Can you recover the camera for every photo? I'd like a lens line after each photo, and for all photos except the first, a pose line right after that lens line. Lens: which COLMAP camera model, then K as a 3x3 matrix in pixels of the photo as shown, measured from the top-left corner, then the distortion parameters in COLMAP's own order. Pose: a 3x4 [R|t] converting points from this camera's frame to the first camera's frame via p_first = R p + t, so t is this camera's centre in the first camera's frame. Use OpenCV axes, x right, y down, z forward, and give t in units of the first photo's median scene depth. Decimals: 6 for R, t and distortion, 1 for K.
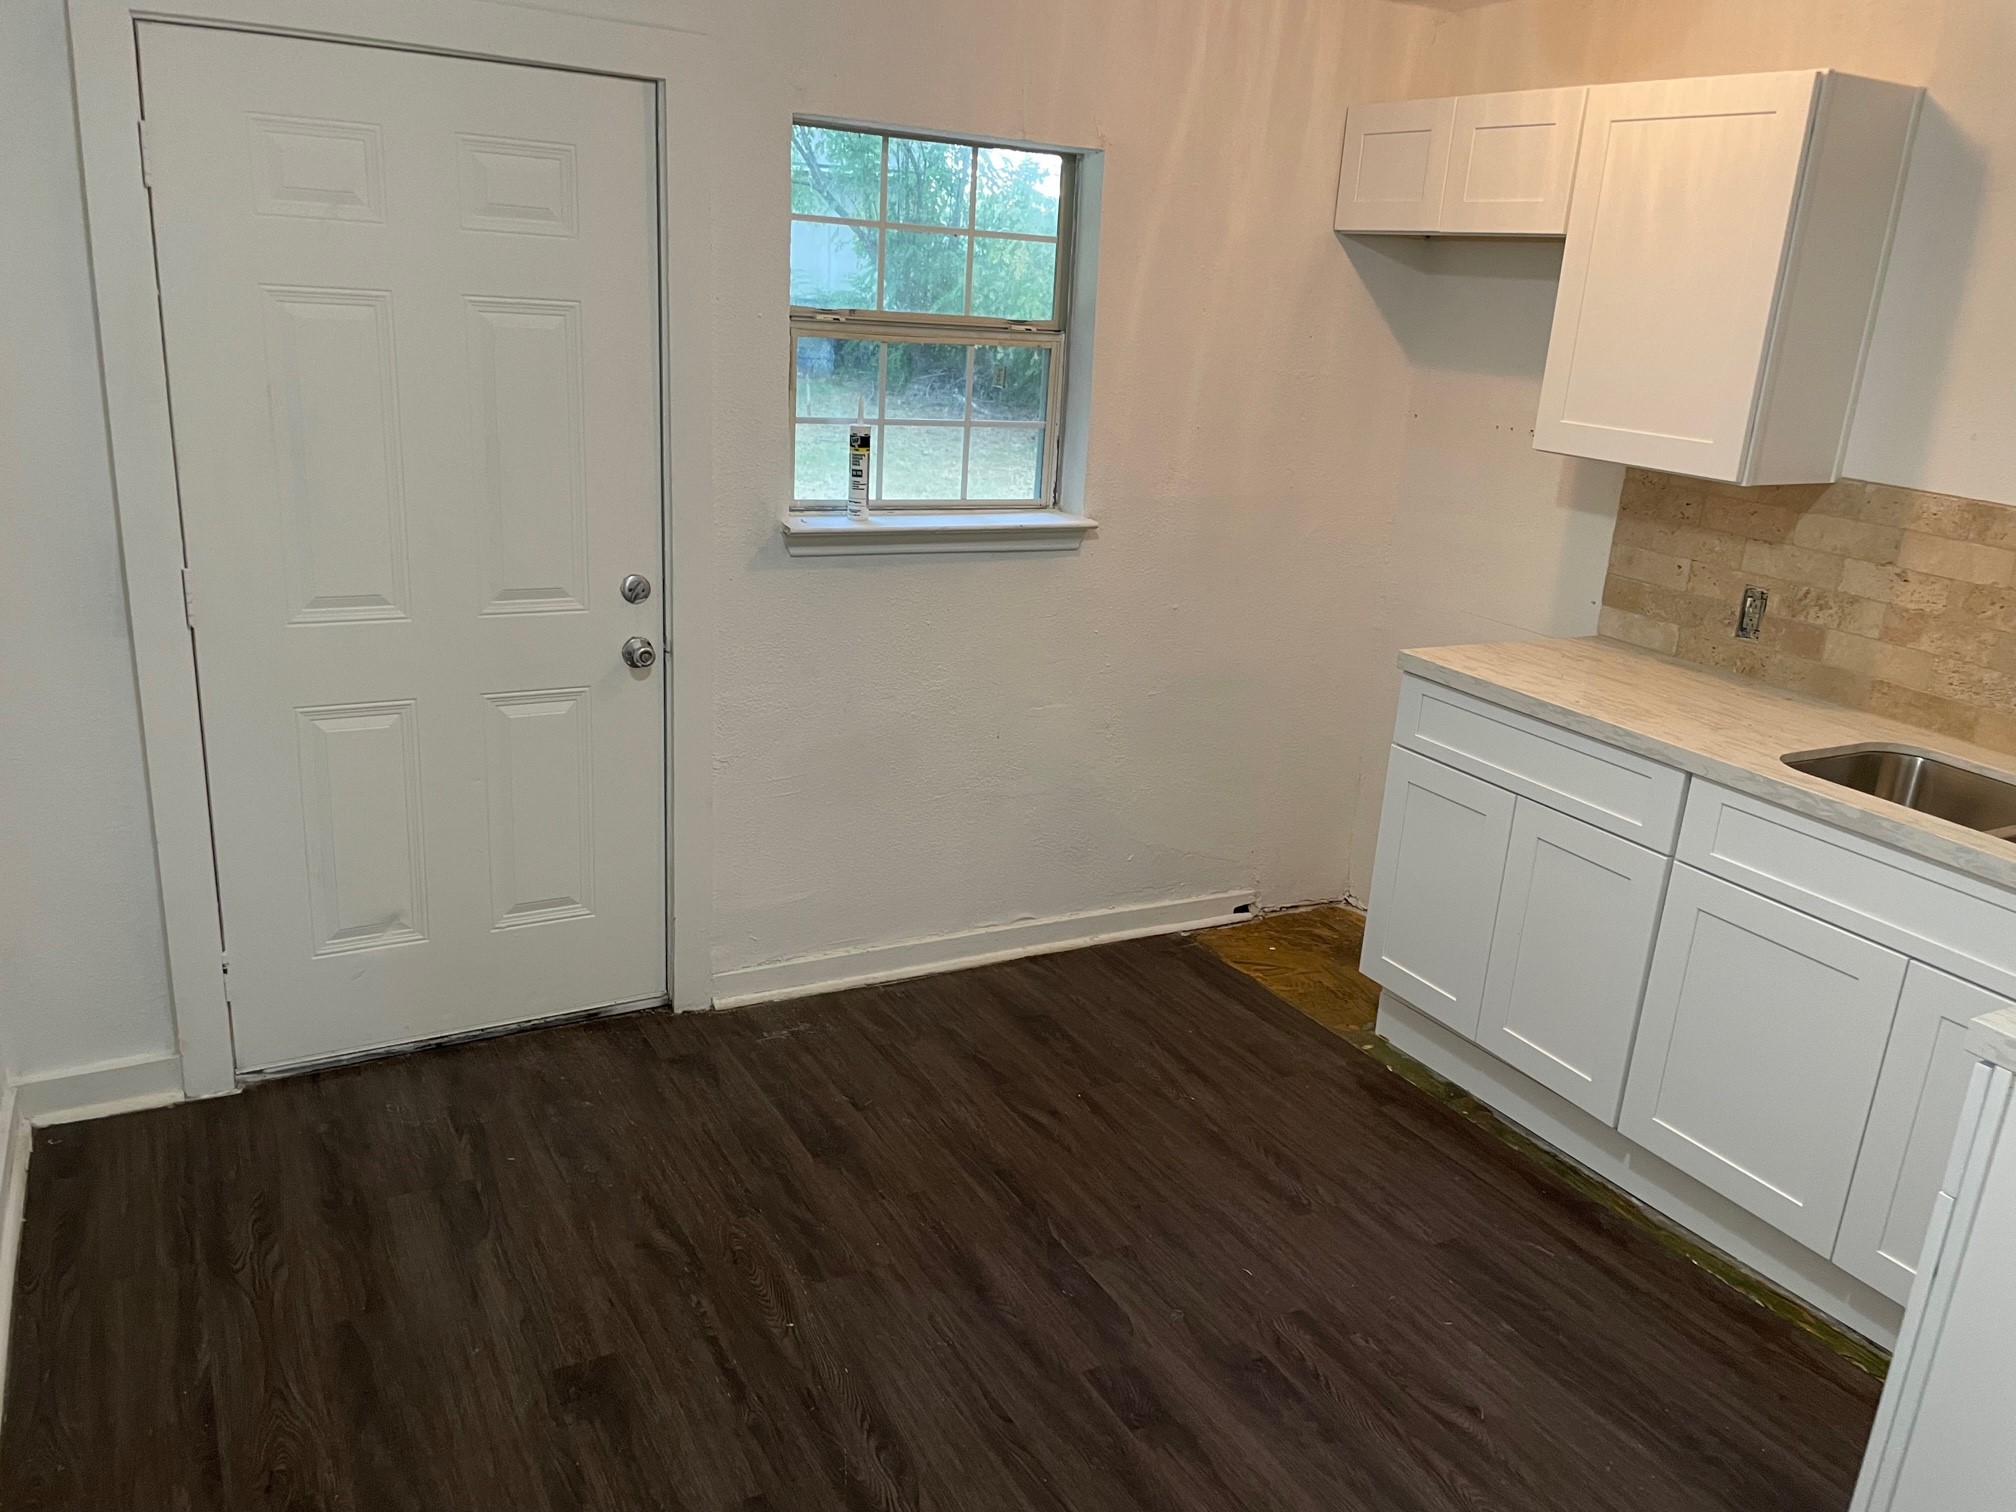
lens RADIAL K [[1552.3, 0, 1010.1], [0, 1552.3, 730.7], [0, 0, 1]] dist [0.081635, -0.107009]
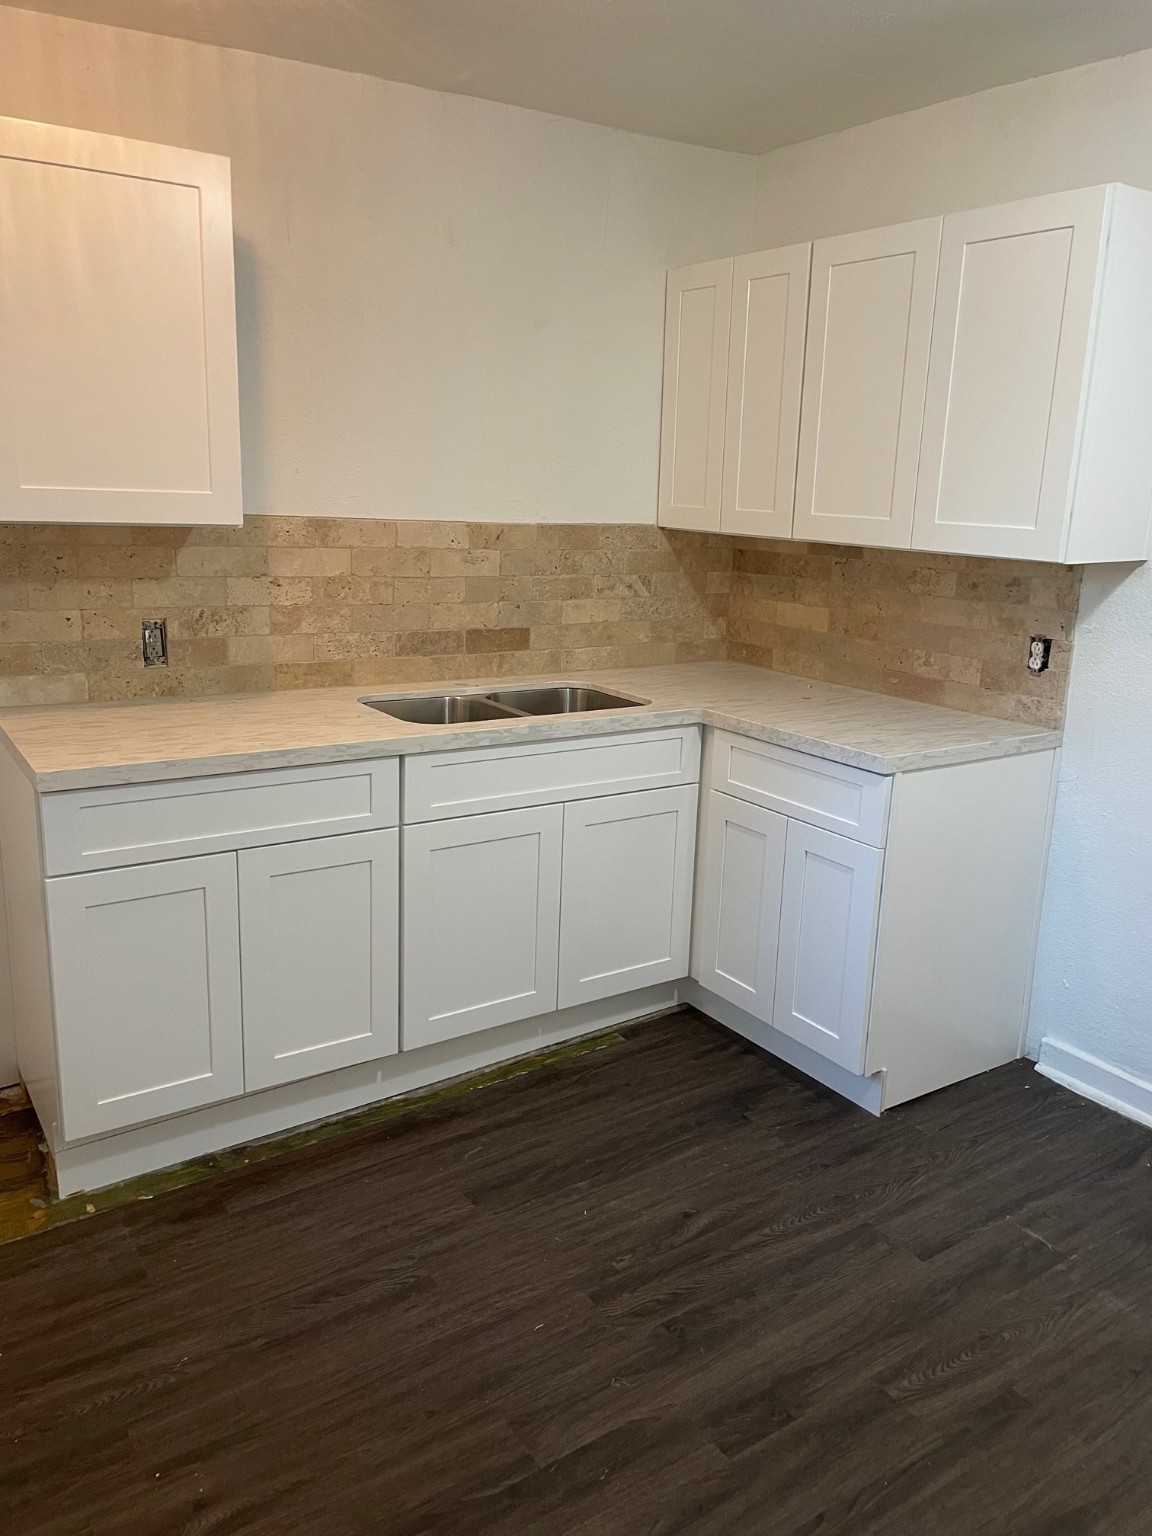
lens RADIAL K [[1182.7, 0, 576.0], [0, 1182.7, 768.0], [0, 0, 1]] dist [0.081635, -0.107009]
pose [[-0.101341, -0.308762, 0.945725, -0.434227], [0.234748, 0.916354, 0.324328, -0.216871], [-0.966759, 0.254875, -0.020383, 0.812664]]
